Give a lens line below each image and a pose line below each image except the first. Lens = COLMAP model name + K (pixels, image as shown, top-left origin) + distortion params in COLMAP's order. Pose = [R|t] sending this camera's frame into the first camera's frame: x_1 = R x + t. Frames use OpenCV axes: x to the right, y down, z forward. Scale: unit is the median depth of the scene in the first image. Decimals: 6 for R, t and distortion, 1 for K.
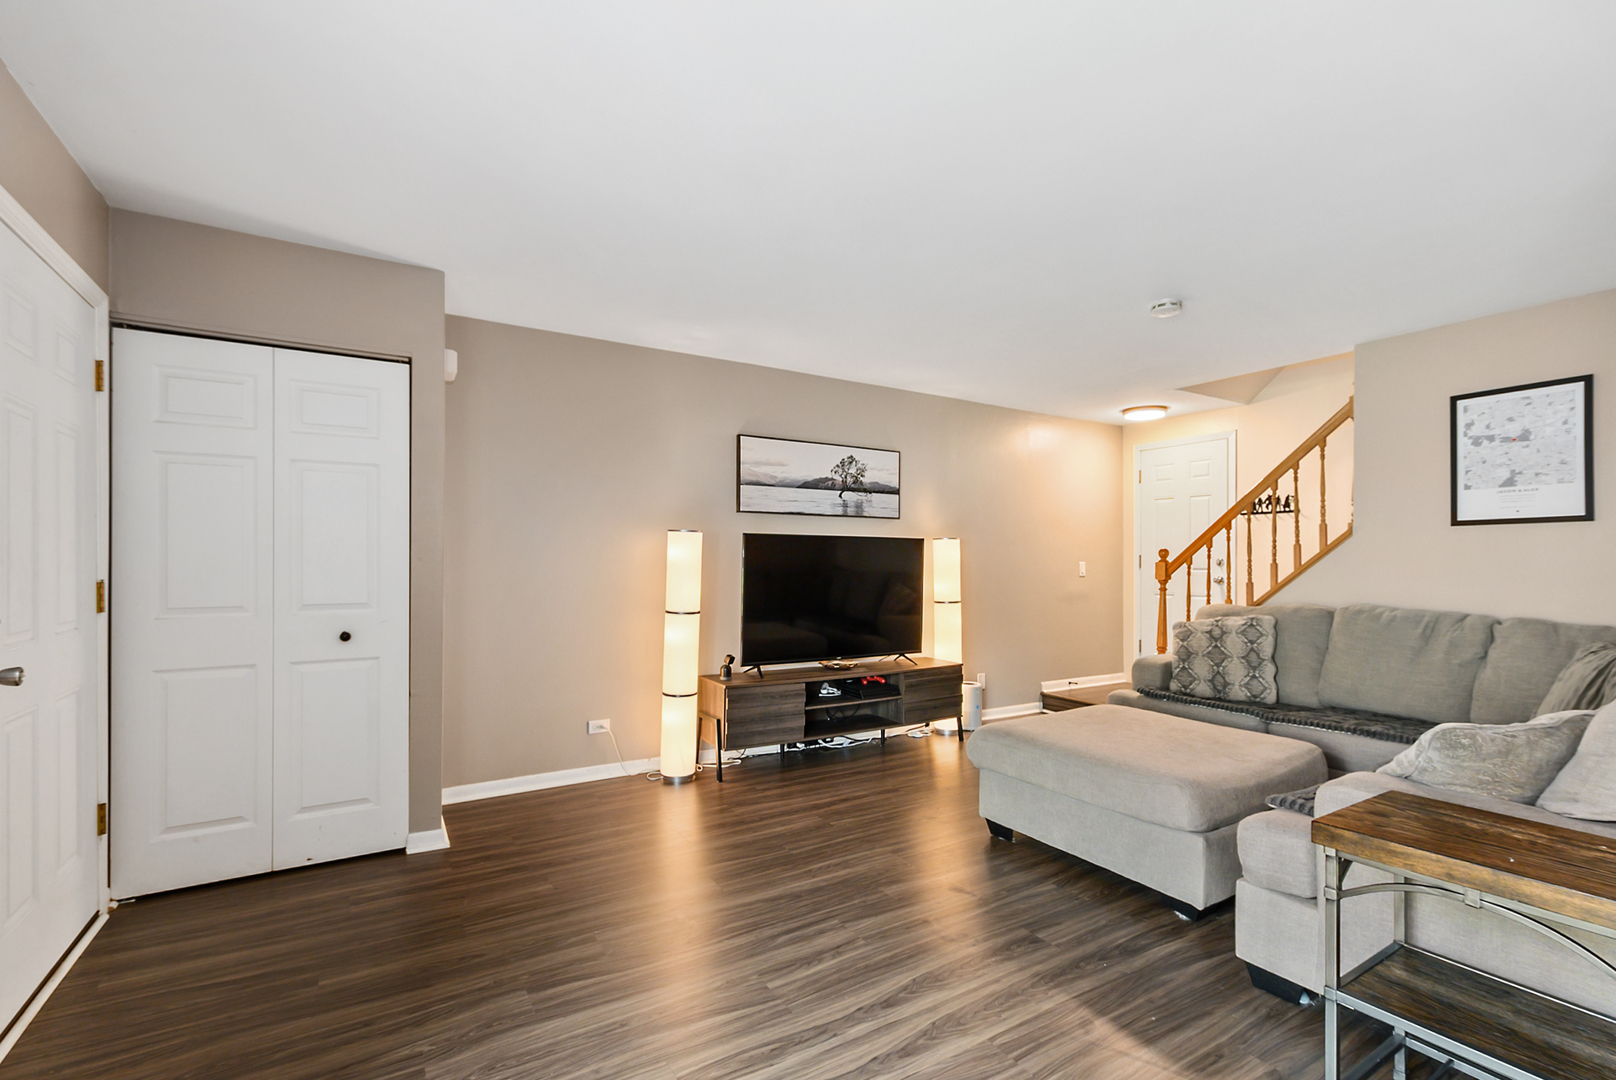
lens RADIAL K [[711.5, 0, 809.9], [0, 711.5, 555.3], [0, 0, 1]] dist [0.000461, -0.000002]
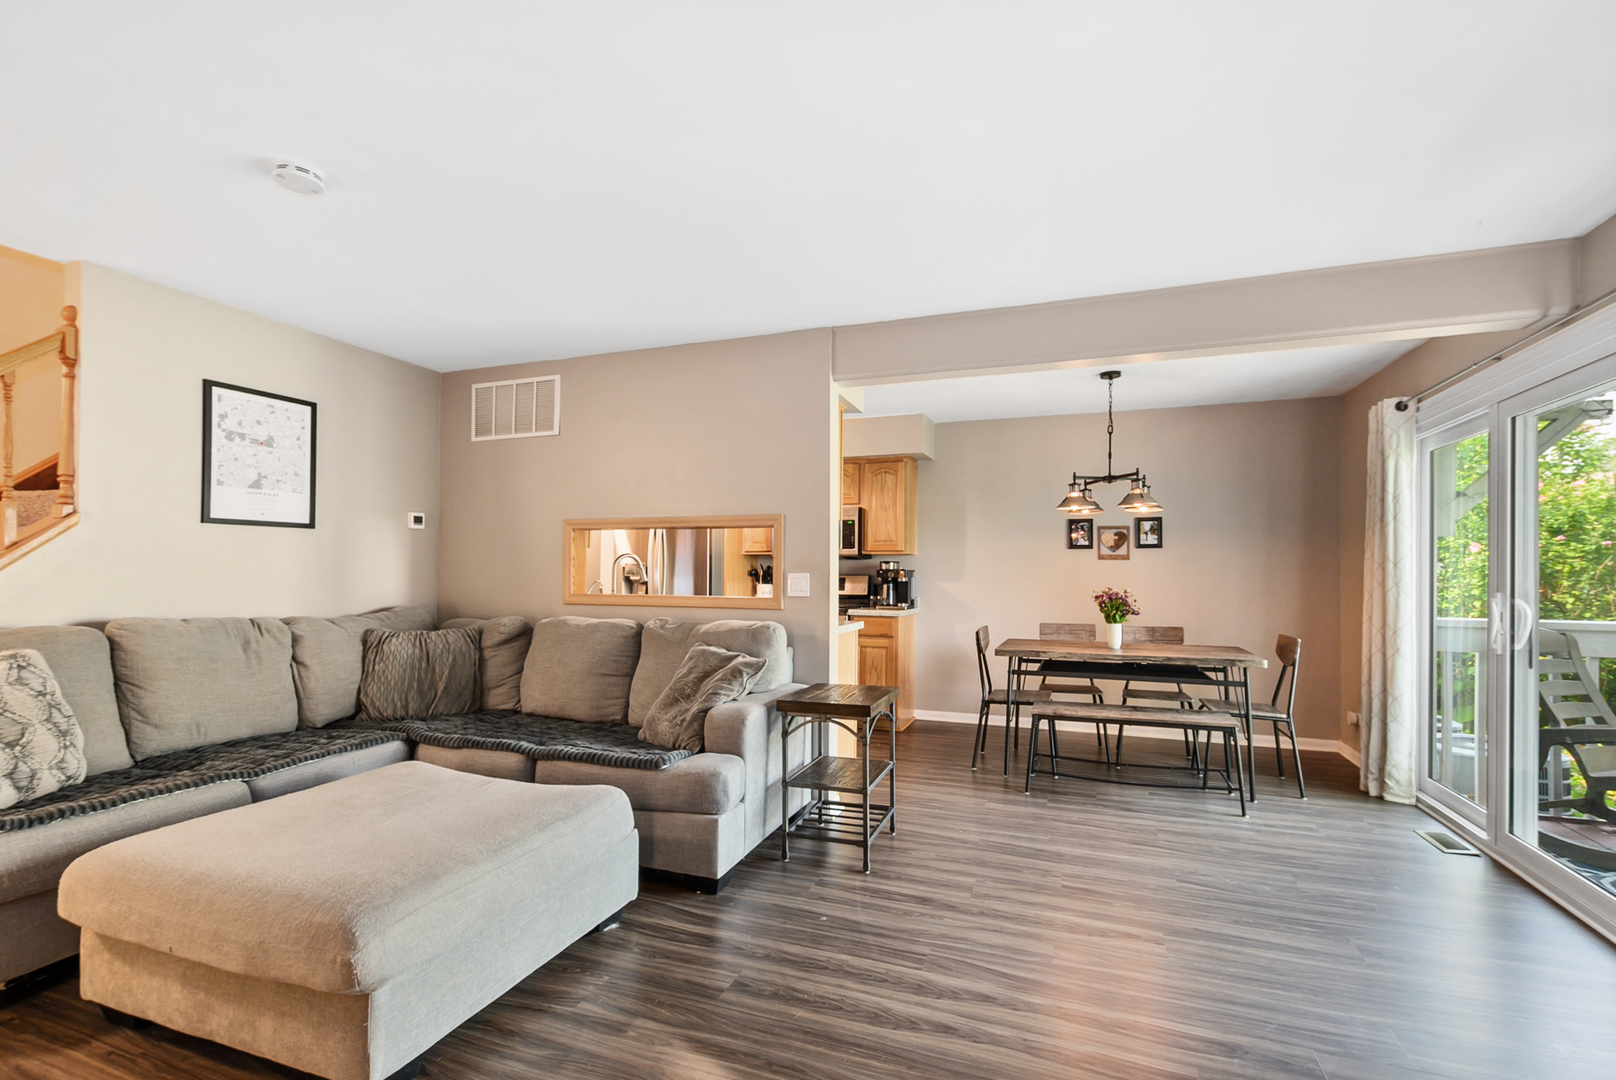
lens RADIAL K [[711.5, 0, 828.0], [0, 711.5, 565.1], [0, 0, 1]] dist [0.000461, -0.000002]
pose [[-0.626885, 0.000376, 0.779111, -0.307622], [-0.015463, 0.999797, -0.012924, 0.011846], [-0.778958, -0.020149, -0.626752, 0.998074]]
